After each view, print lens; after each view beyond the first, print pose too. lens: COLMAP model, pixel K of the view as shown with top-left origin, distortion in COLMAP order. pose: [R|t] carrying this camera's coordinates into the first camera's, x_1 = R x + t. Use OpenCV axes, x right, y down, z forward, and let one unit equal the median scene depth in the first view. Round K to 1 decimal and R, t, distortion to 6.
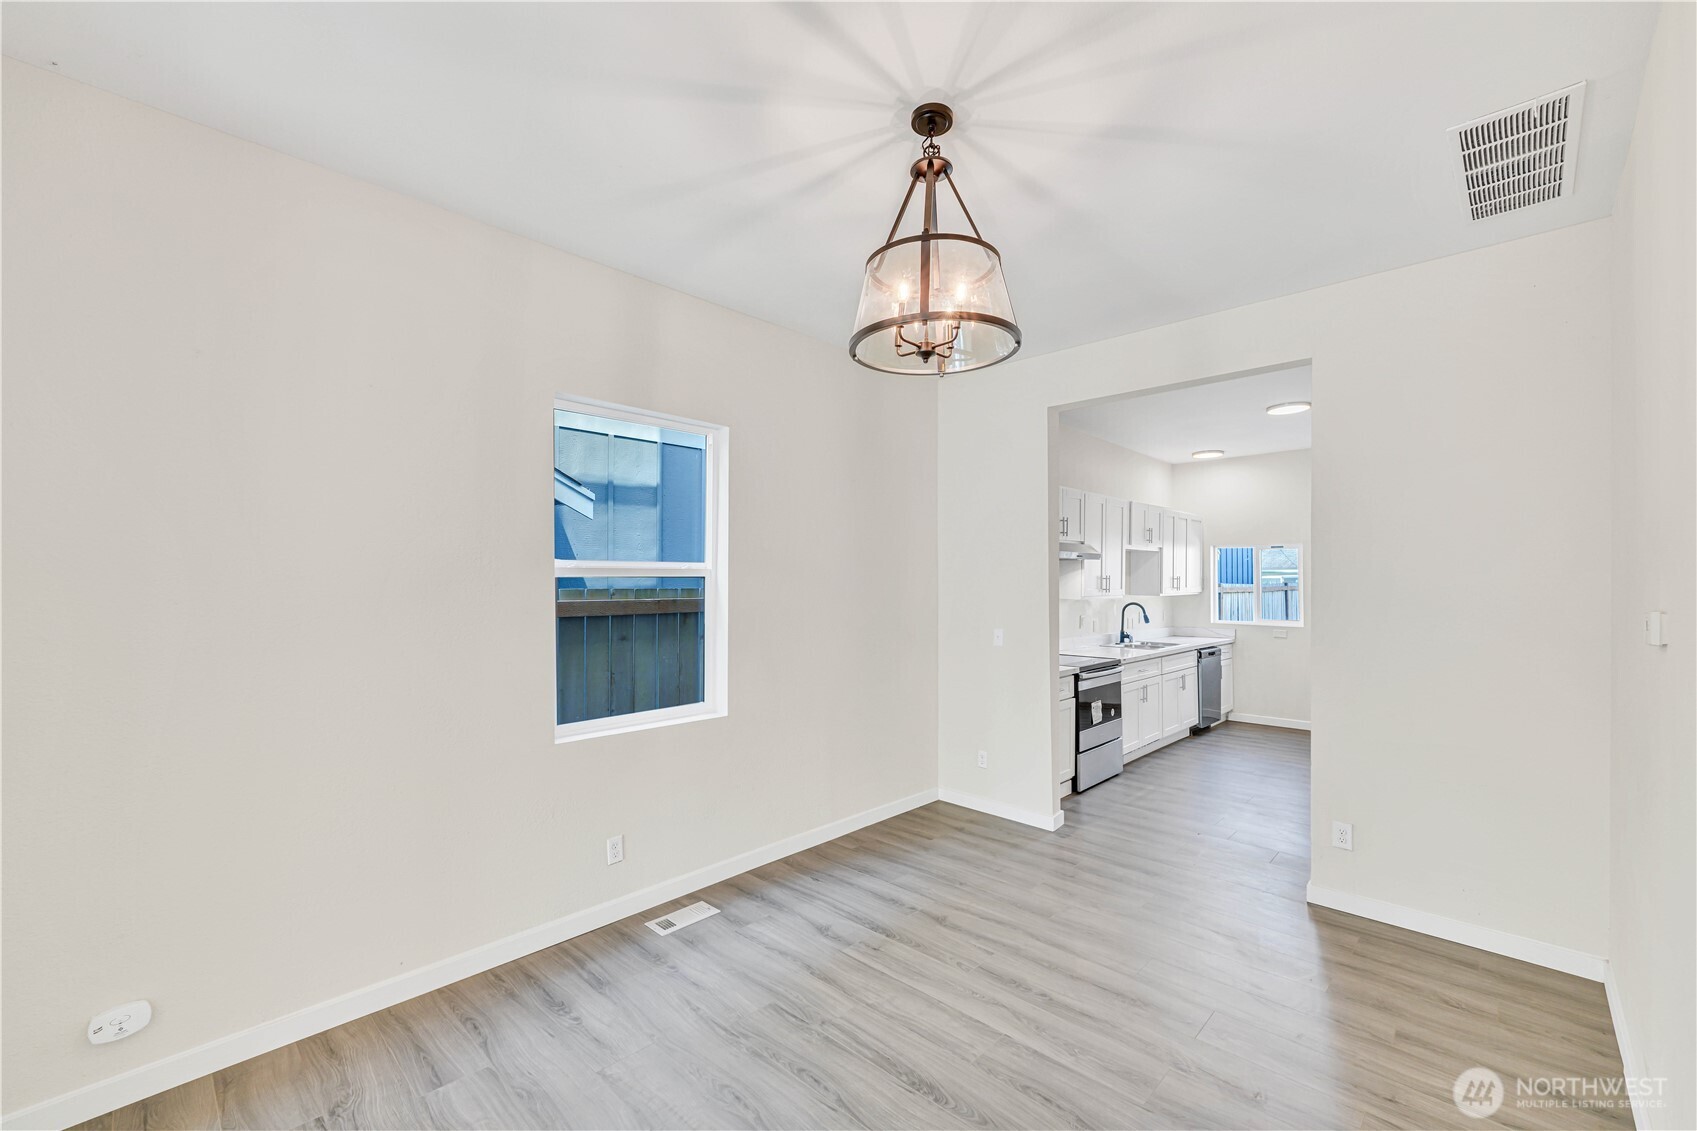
lens RADIAL K [[666.9, 0, 867.7], [0, 666.9, 564.7], [0, 0, 1]] dist [-0.000123, -0.000080]
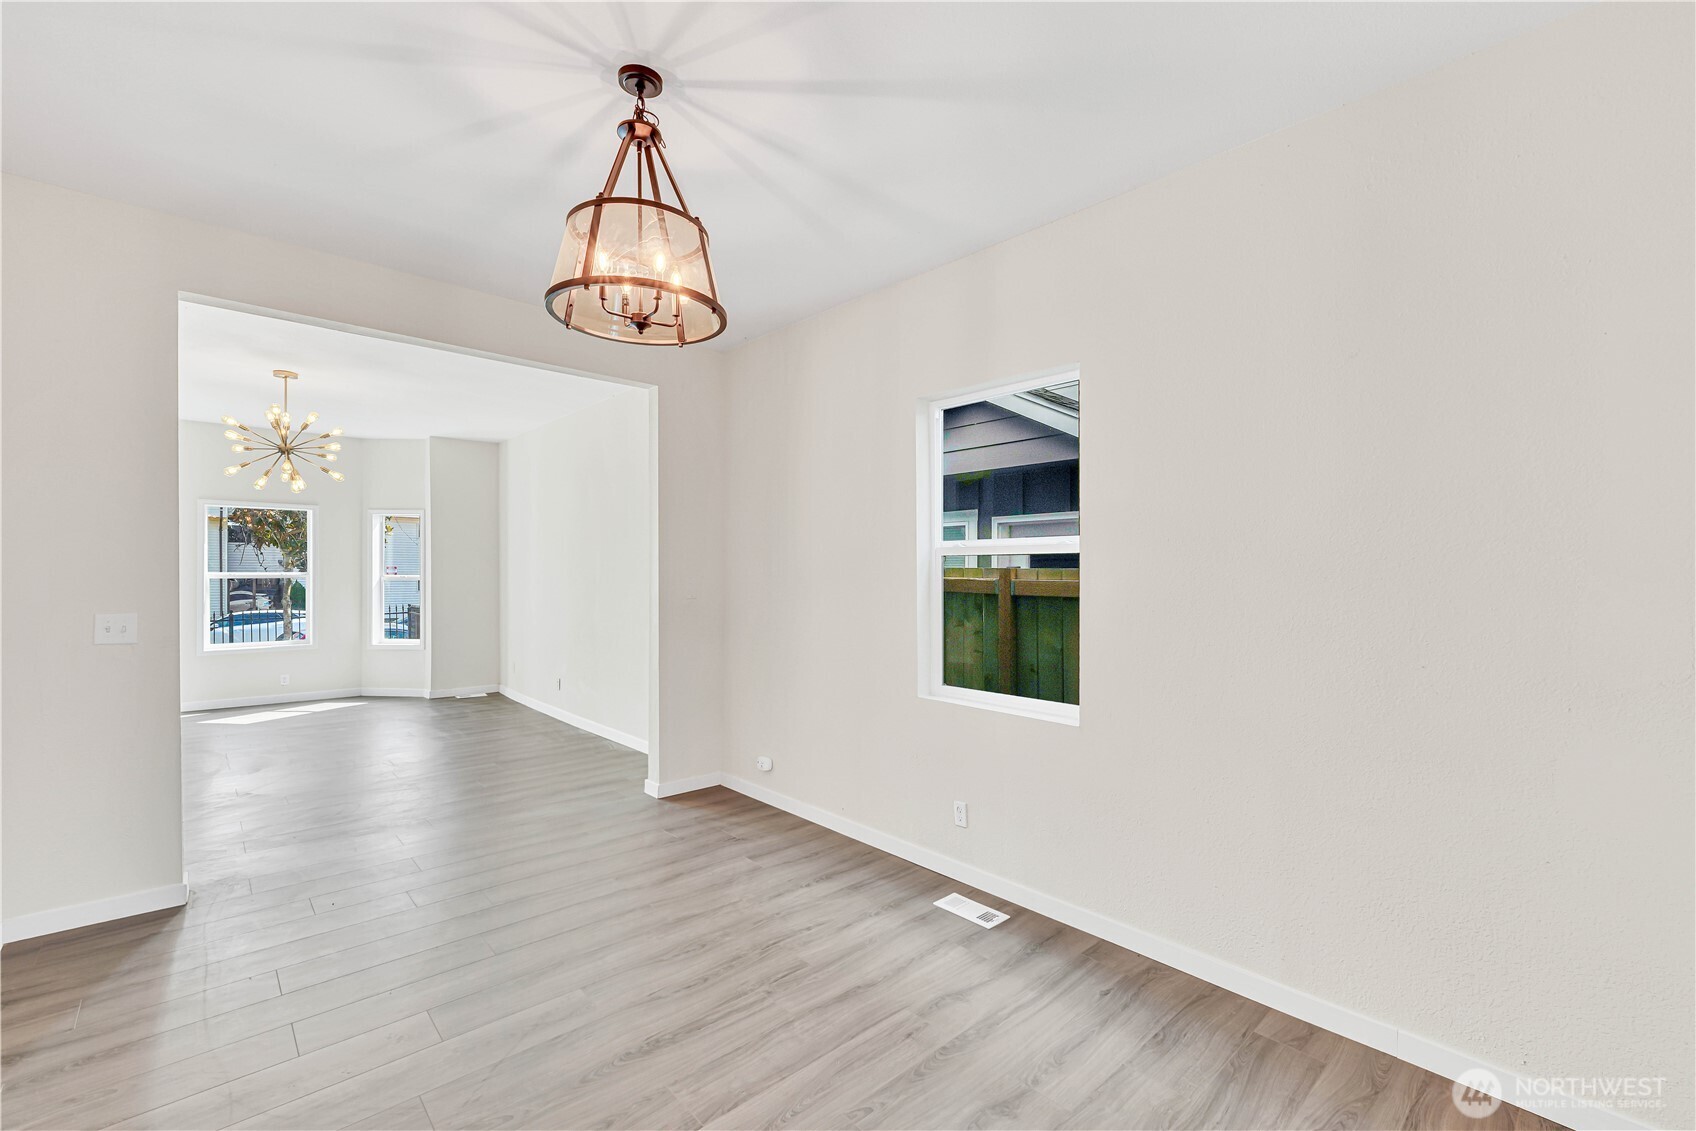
lens RADIAL K [[696.6, 0, 848.0], [0, 696.6, 565.5], [0, 0, 1]] dist [-0.003411, -0.000292]
pose [[-0.034375, -0.005530, -0.999394, 0.834261], [0.015786, 0.999857, -0.006075, 0.043745], [0.999284, -0.015985, -0.034282, 0.990942]]
